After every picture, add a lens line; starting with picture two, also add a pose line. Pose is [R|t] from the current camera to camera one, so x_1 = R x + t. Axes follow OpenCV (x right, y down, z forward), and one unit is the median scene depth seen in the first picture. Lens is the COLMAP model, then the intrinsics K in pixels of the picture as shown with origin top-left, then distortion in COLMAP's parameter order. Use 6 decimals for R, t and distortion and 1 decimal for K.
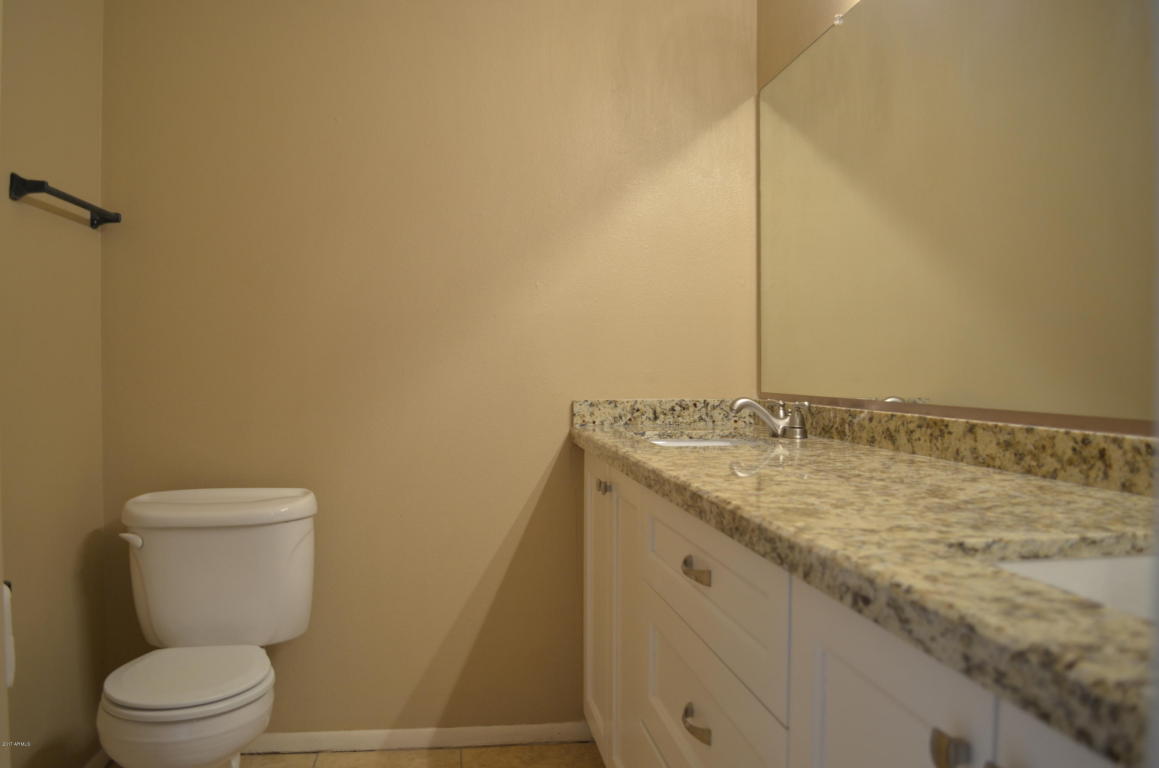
lens RADIAL K [[906.1, 0, 578.1], [0, 906.1, 386.0], [0, 0, 1]] dist [-0.088798, 0.016646]
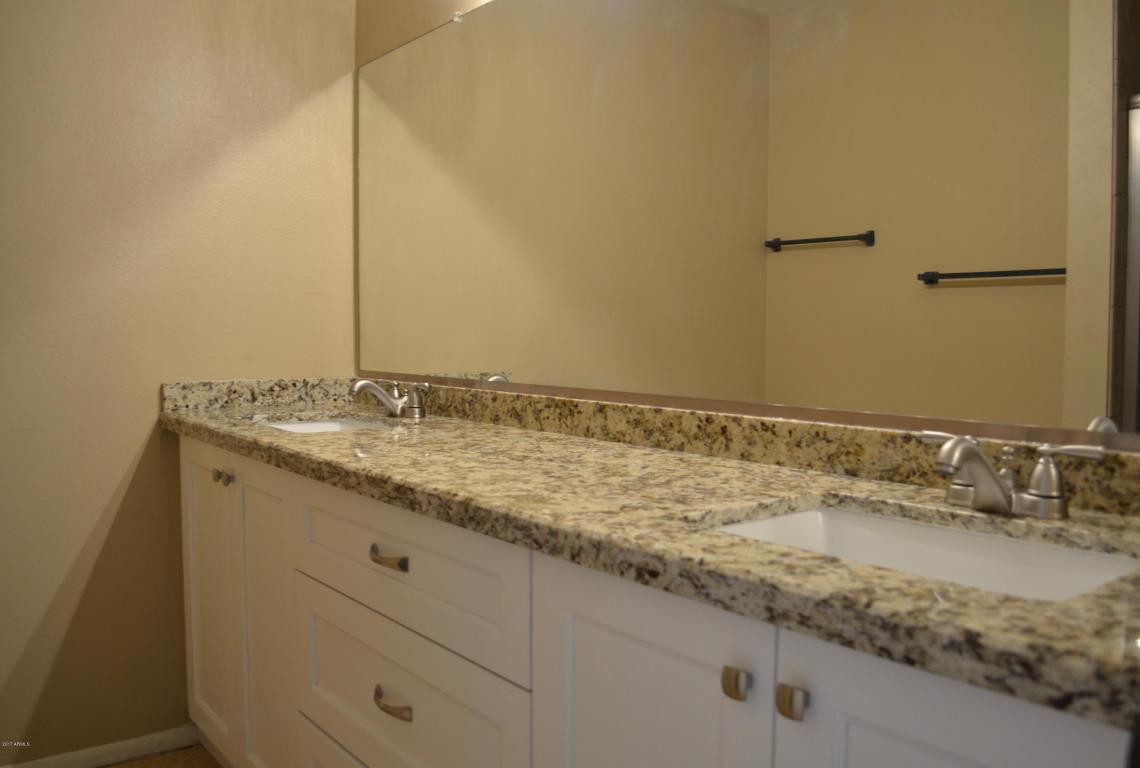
lens RADIAL K [[929.3, 0, 571.4], [0, 929.3, 379.6], [0, 0, 1]] dist [-0.087825, 0.007780]
pose [[0.858389, -0.024705, 0.512404, -0.221745], [0.004775, 0.999181, 0.040176, -0.041005], [-0.512977, -0.032040, 0.857804, -0.011574]]
